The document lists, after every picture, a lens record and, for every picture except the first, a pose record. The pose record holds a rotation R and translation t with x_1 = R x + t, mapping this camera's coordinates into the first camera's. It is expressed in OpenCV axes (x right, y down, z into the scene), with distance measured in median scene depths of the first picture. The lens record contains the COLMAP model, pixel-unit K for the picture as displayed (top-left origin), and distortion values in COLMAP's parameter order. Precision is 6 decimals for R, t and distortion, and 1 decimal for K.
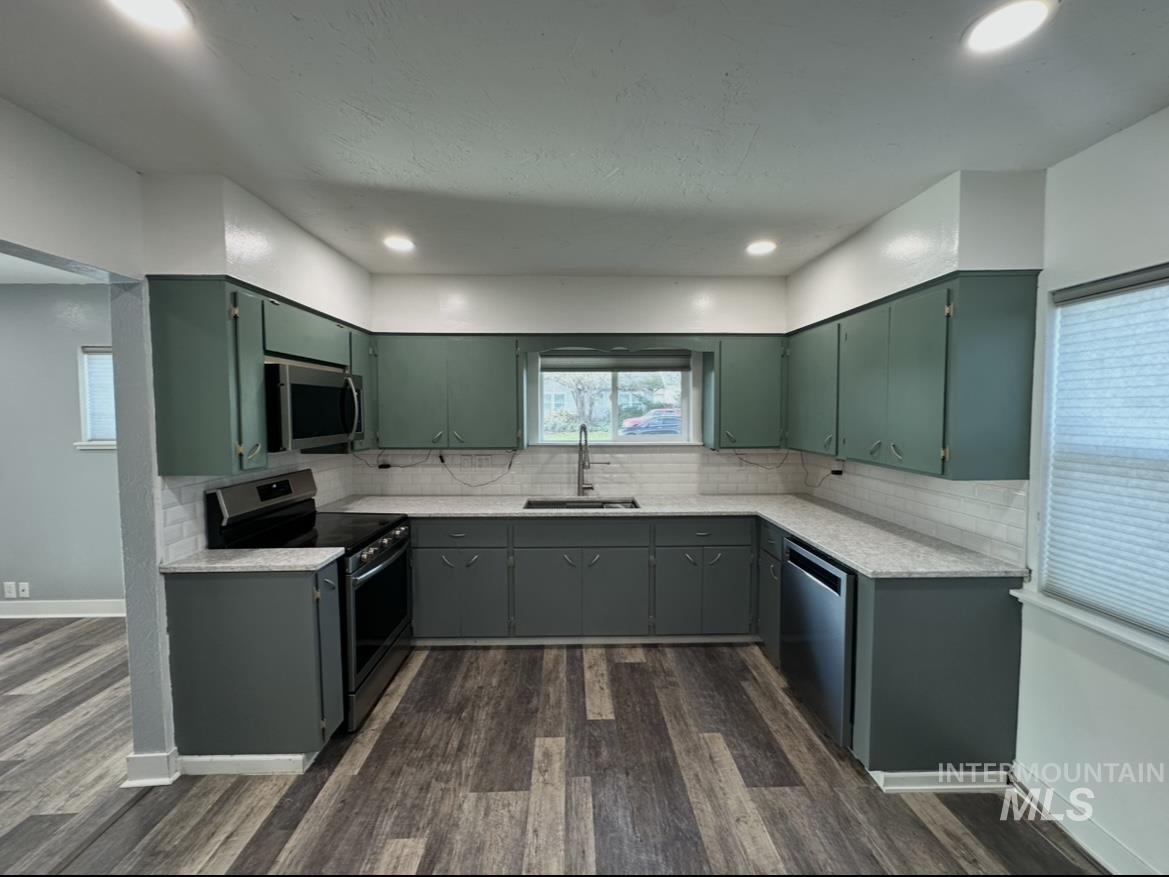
lens RADIAL K [[465.3, 0, 585.1], [0, 465.3, 436.5], [0, 0, 1]] dist [-0.005261, 0.001350]
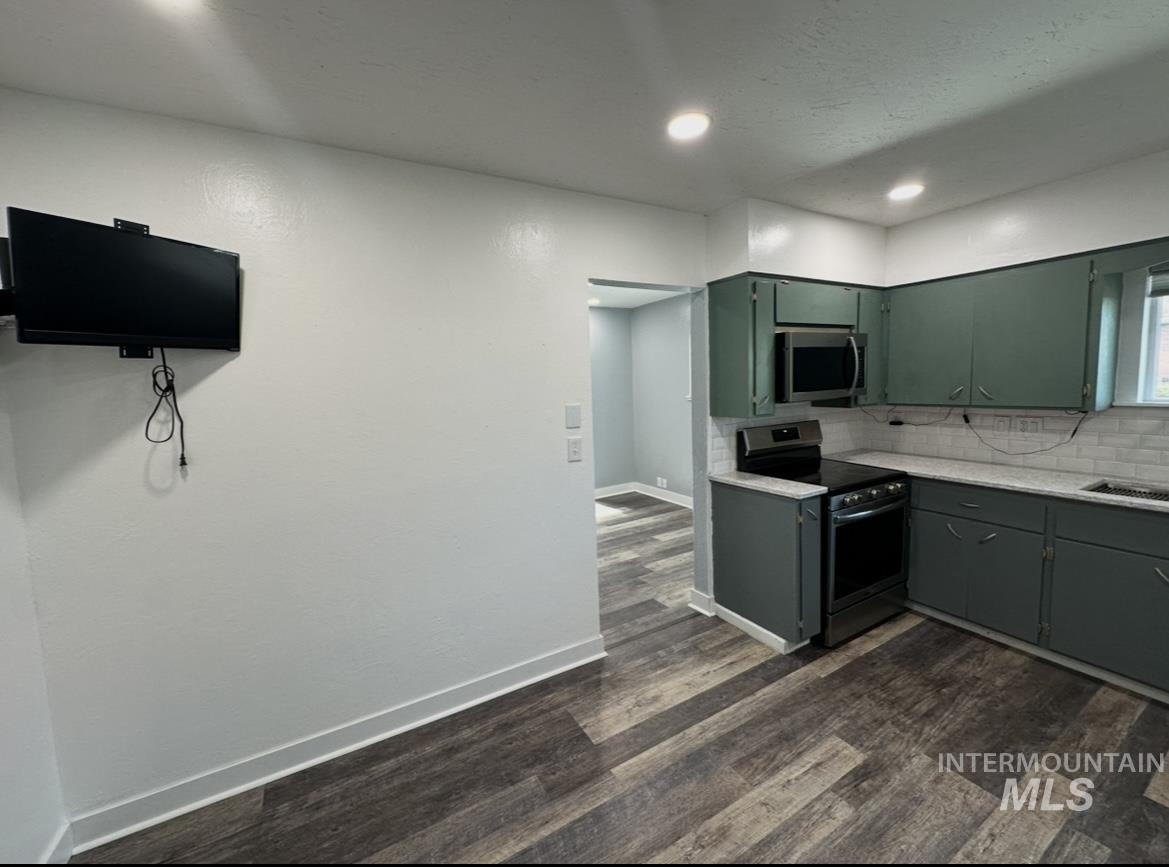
lens RADIAL K [[465.3, 0, 584.7], [0, 465.3, 425.8], [0, 0, 1]] dist [-0.005261, 0.001350]
pose [[0.469761, 0.066587, -0.880279, 0.197413], [-0.010808, 0.997510, 0.069687, 0.013304], [0.882727, -0.023222, 0.469311, -0.065898]]
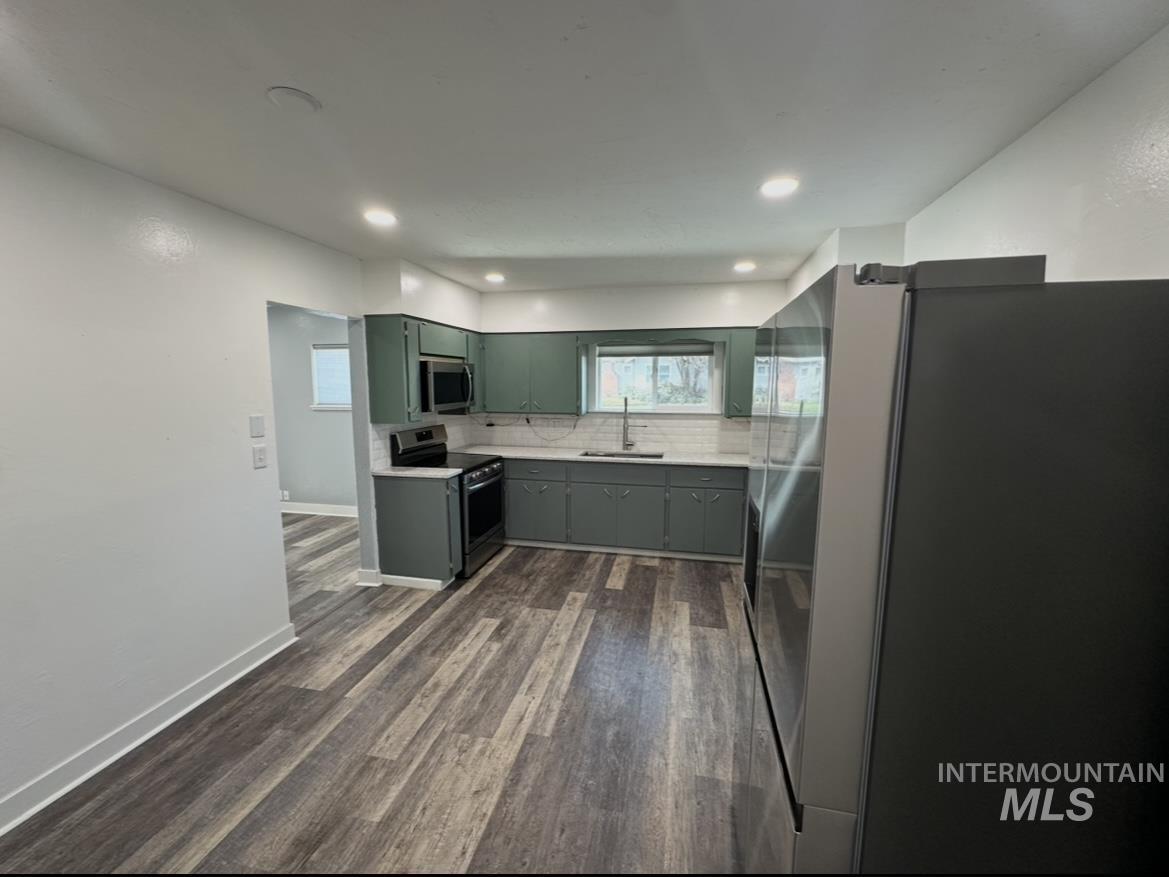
lens RADIAL K [[465.3, 0, 585.0], [0, 465.3, 436.6], [0, 0, 1]] dist [-0.005261, 0.001350]
pose [[0.971707, 0.028989, -0.234402, 0.308245], [-0.014387, 0.997861, 0.063767, 0.006195], [0.235749, -0.058590, 0.970046, -0.529134]]
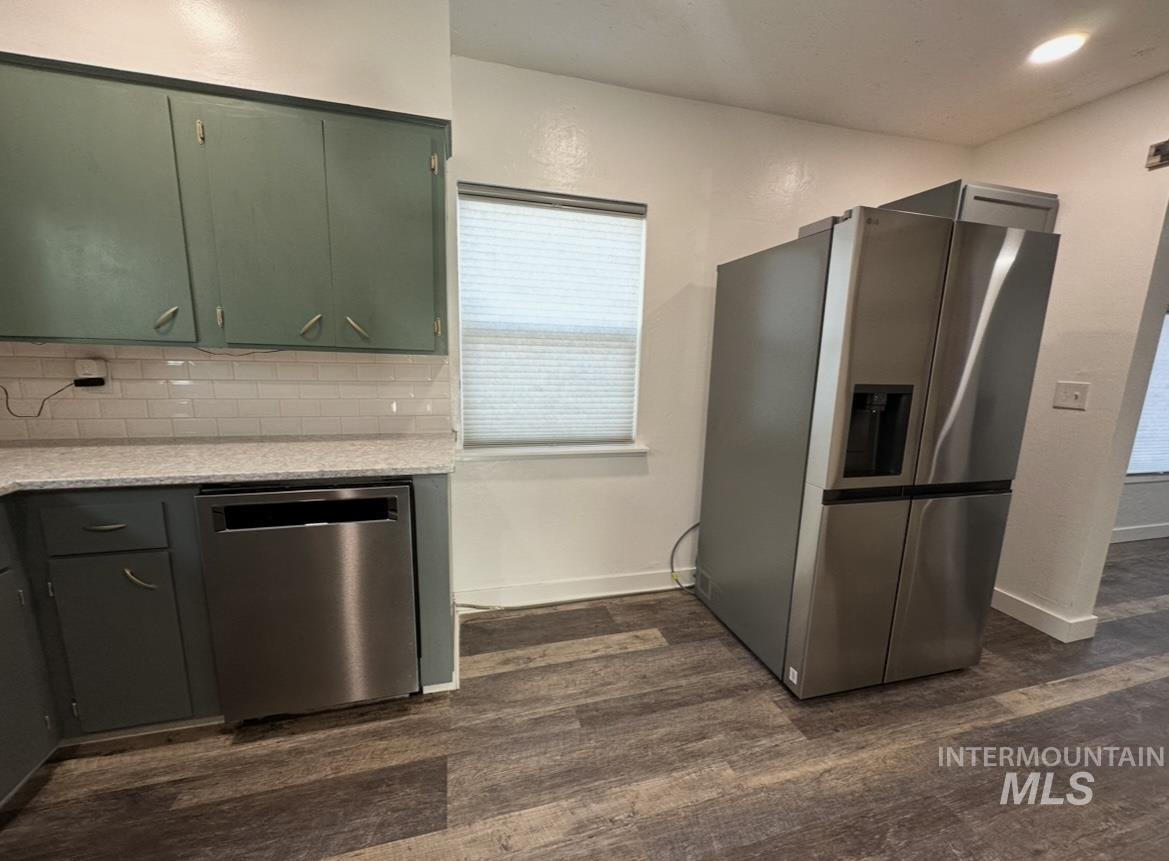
lens RADIAL K [[464.5, 0, 585.2], [0, 464.5, 439.5], [0, 0, 1]] dist [-0.002410, 0.000644]
pose [[-0.241952, -0.185470, 0.952397, -0.202592], [0.021983, 0.980261, 0.196481, 0.068664], [-0.970039, 0.068476, -0.233099, 0.803135]]
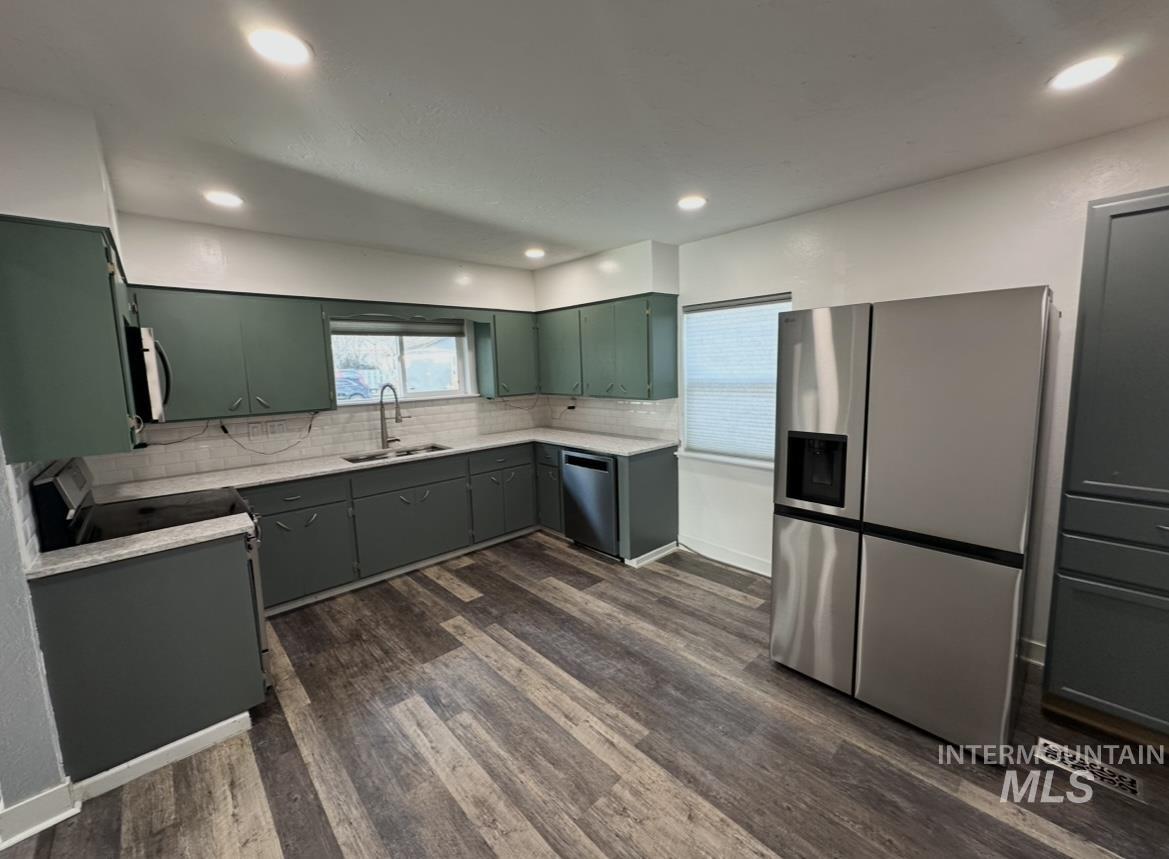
lens RADIAL K [[464.5, 0, 585.1], [0, 464.5, 422.4], [0, 0, 1]] dist [-0.002410, 0.000644]
pose [[0.750295, -0.101048, 0.653335, -0.593265], [0.062919, 0.994678, 0.081585, 0.007675], [-0.658102, -0.020105, 0.752660, -0.235624]]
